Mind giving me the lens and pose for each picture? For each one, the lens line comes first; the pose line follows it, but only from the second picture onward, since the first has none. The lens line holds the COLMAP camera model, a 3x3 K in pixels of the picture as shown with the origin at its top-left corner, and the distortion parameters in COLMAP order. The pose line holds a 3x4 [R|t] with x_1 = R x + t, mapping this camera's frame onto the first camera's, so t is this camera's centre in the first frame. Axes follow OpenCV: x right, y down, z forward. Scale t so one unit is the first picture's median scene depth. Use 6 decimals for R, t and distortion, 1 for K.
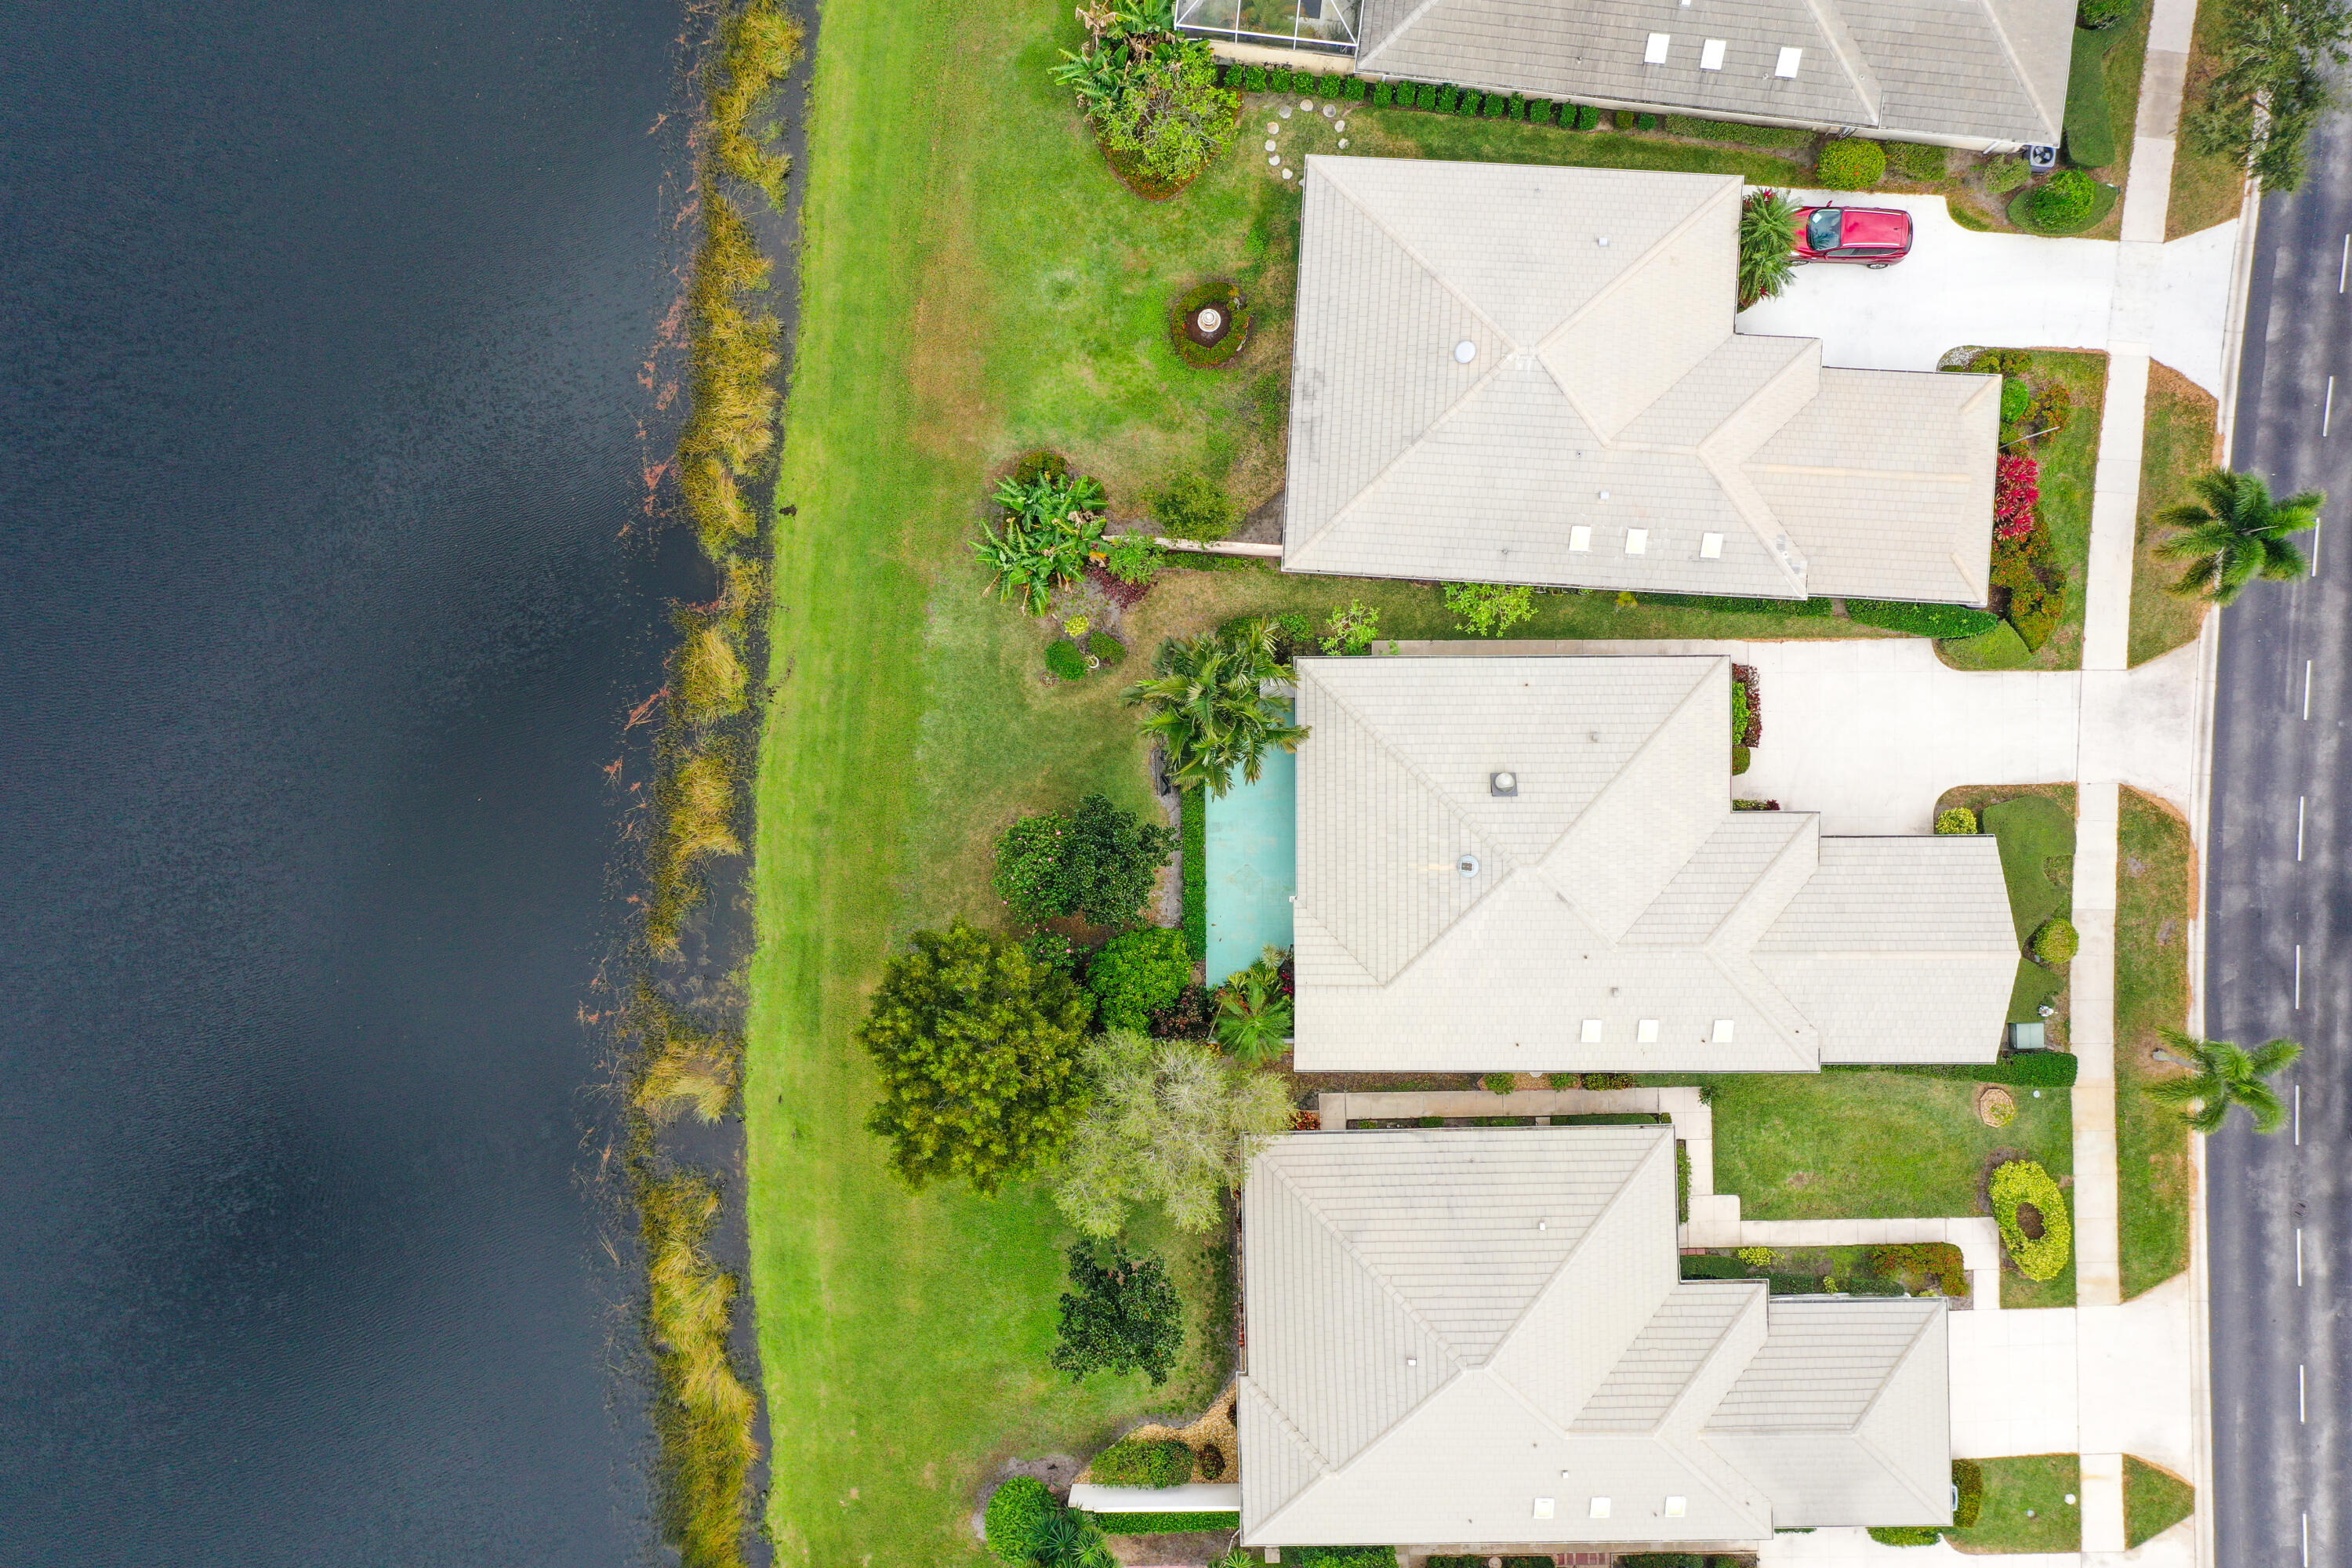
lens RADIAL K [[1872.8, 0, 1176.0], [0, 1872.8, 784.0], [0, 0, 1]] dist [0.005767, 0.002004]
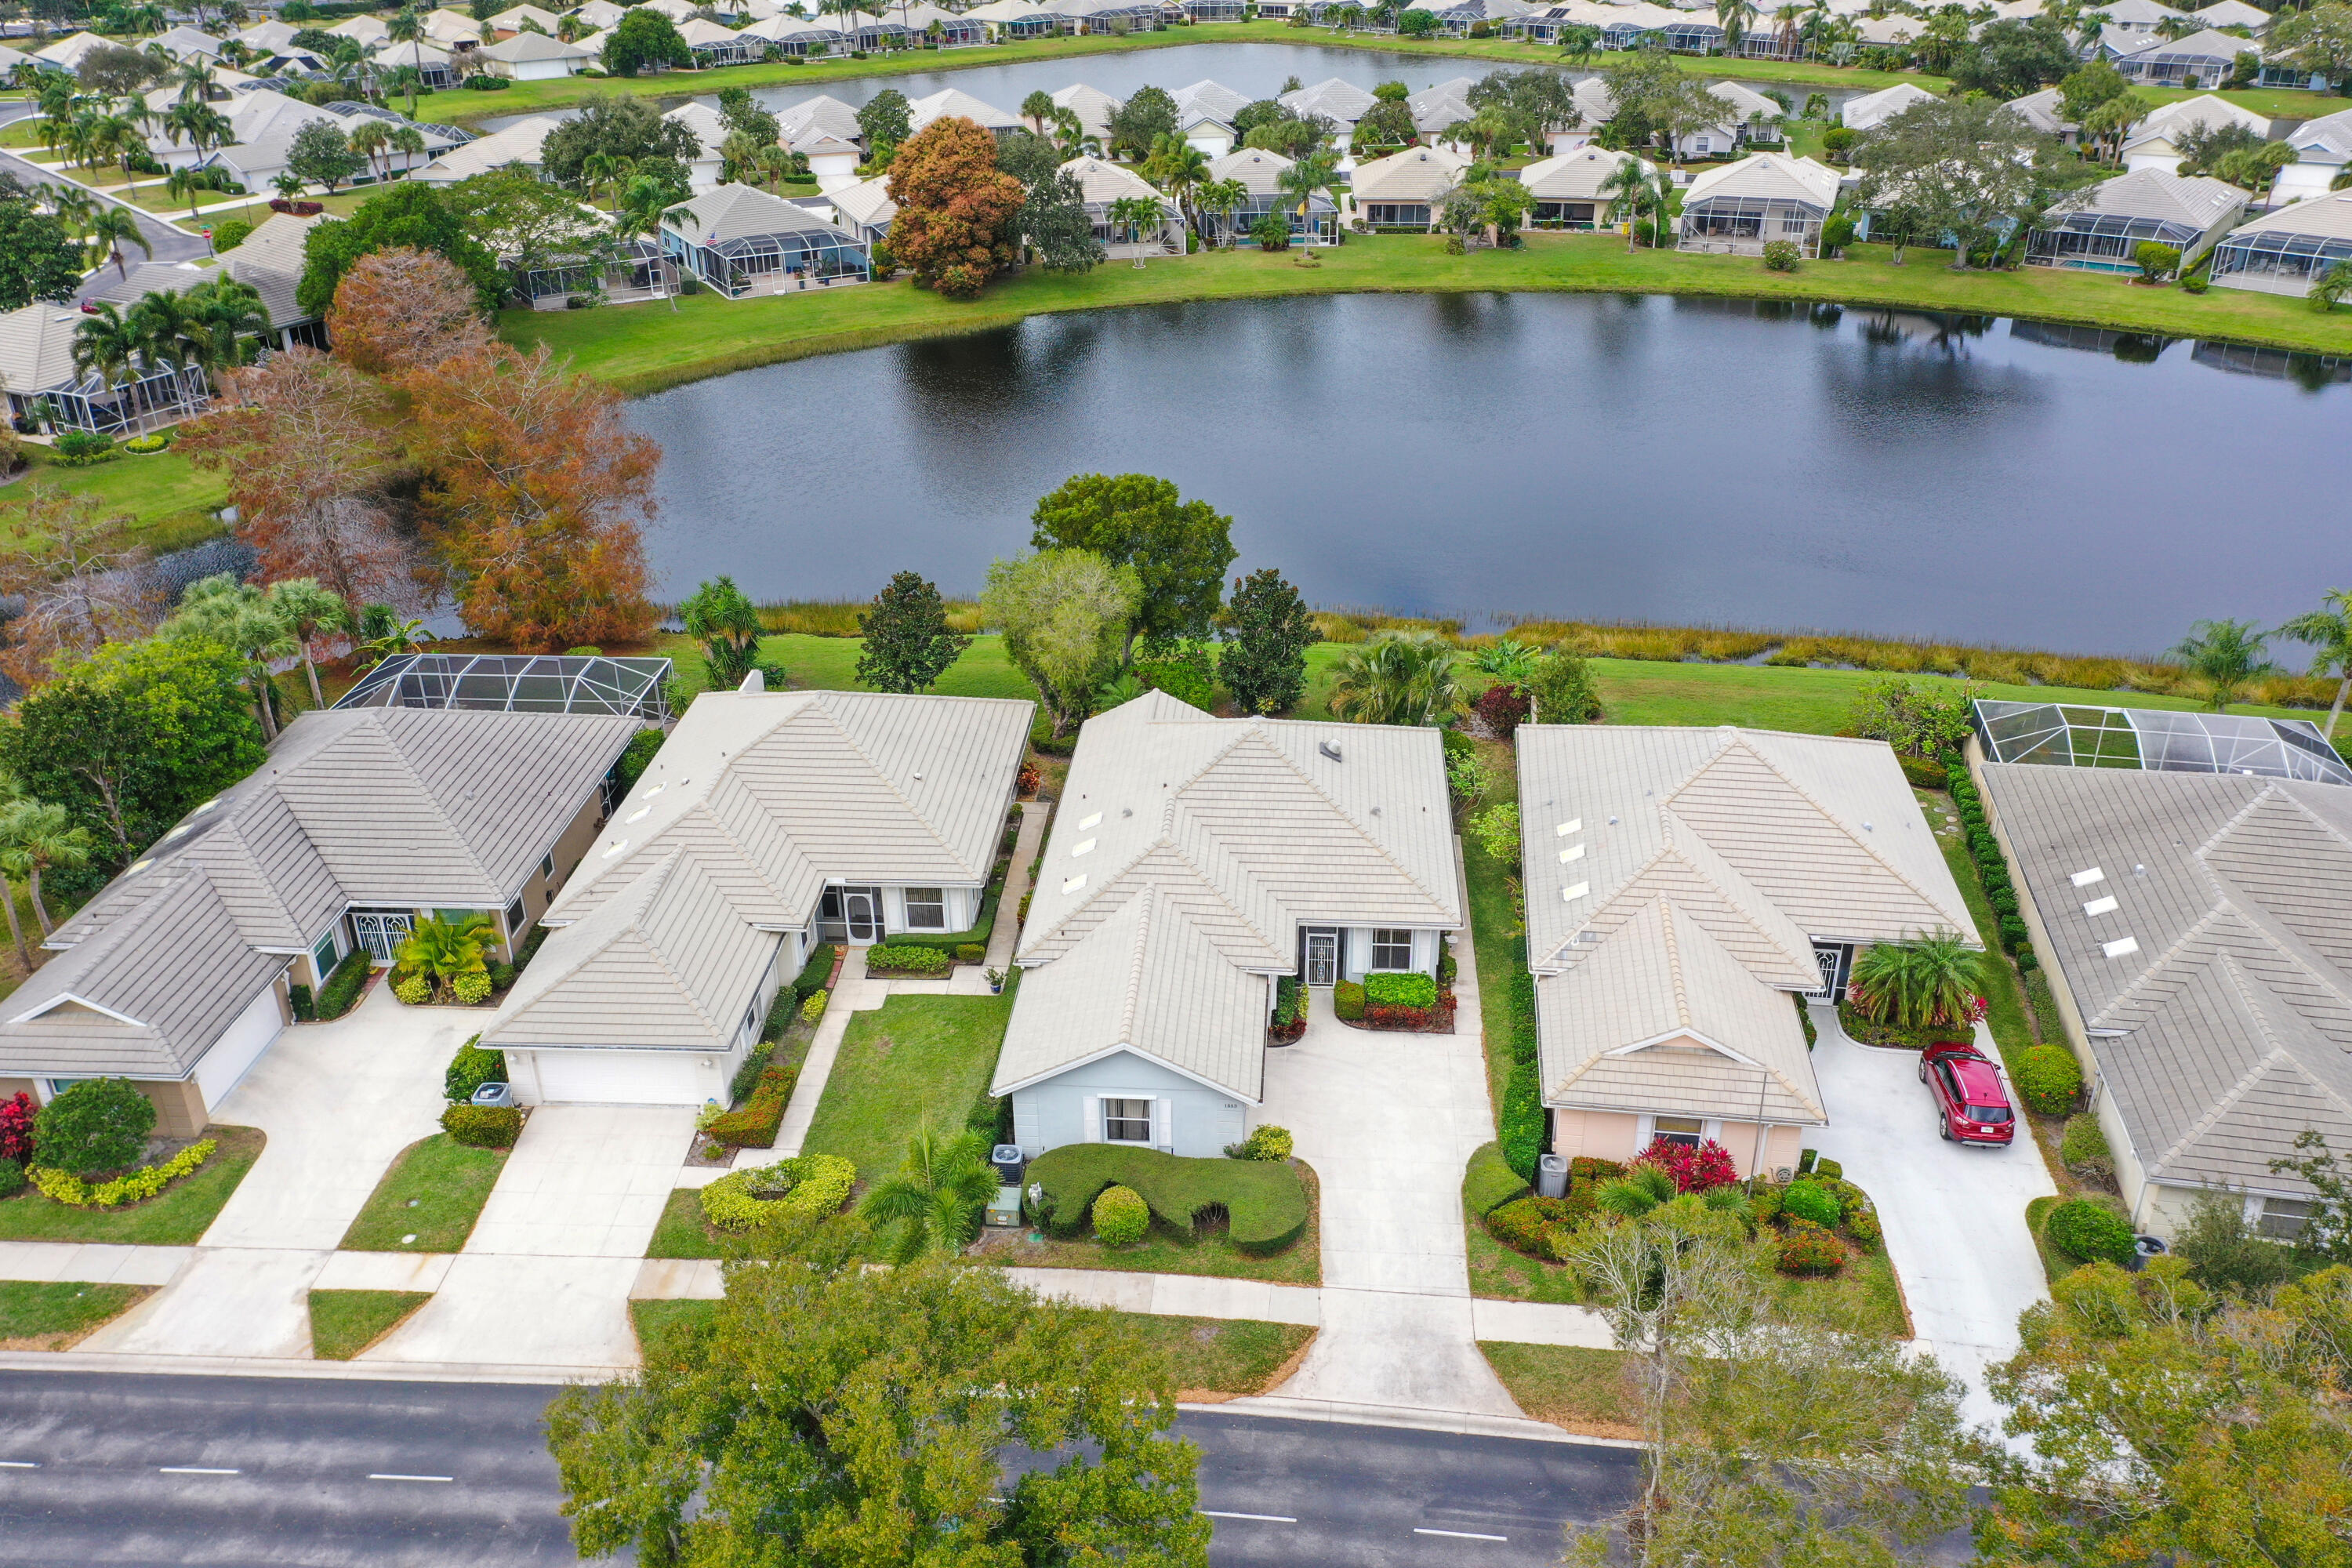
lens RADIAL K [[1872.8, 0, 1176.0], [0, 1872.8, 784.0], [0, 0, 1]] dist [0.005767, 0.002004]
pose [[-0.080278, 0.474090, -0.876809, 1.054257], [-0.996768, -0.035655, 0.071982, 0.010617], [0.002863, 0.879754, 0.475420, 0.461596]]
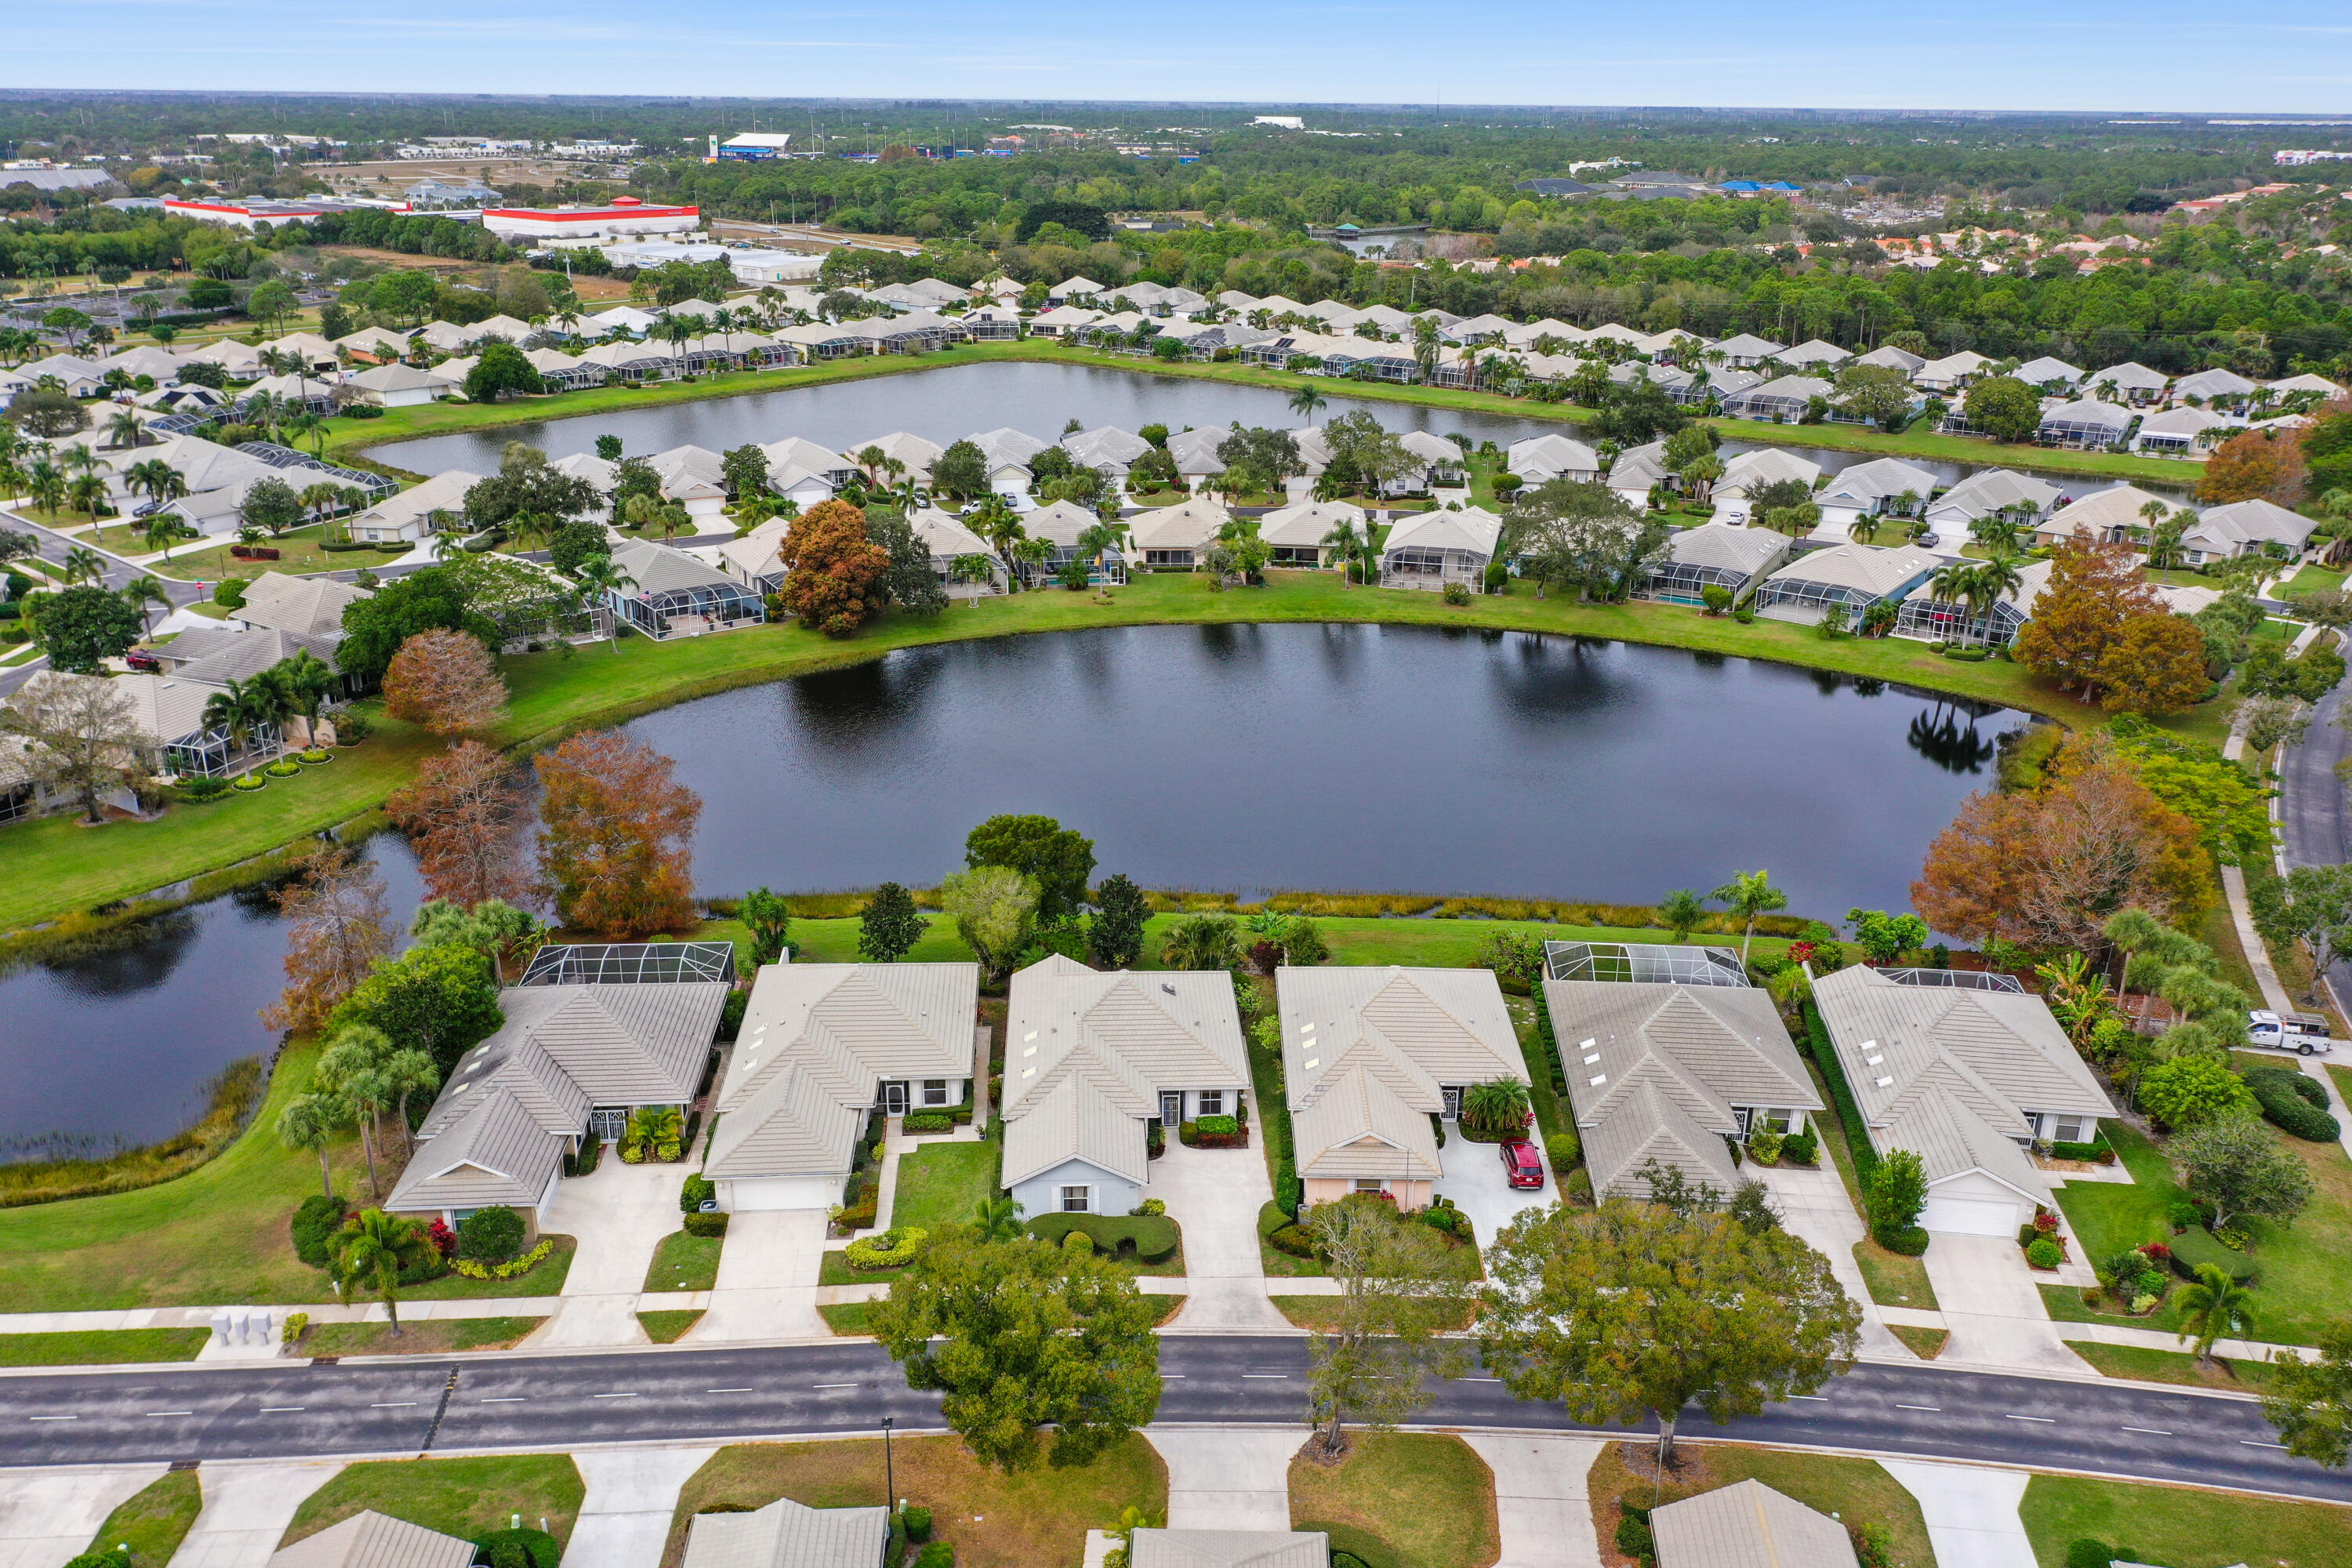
lens RADIAL K [[1872.8, 0, 1176.0], [0, 1872.8, 784.0], [0, 0, 1]] dist [0.005767, 0.002004]
pose [[0.046617, 0.371609, -0.927218, 1.674533], [-0.998696, -0.002000, -0.051012, 0.081619], [-0.020811, 0.928387, 0.371032, 0.115778]]
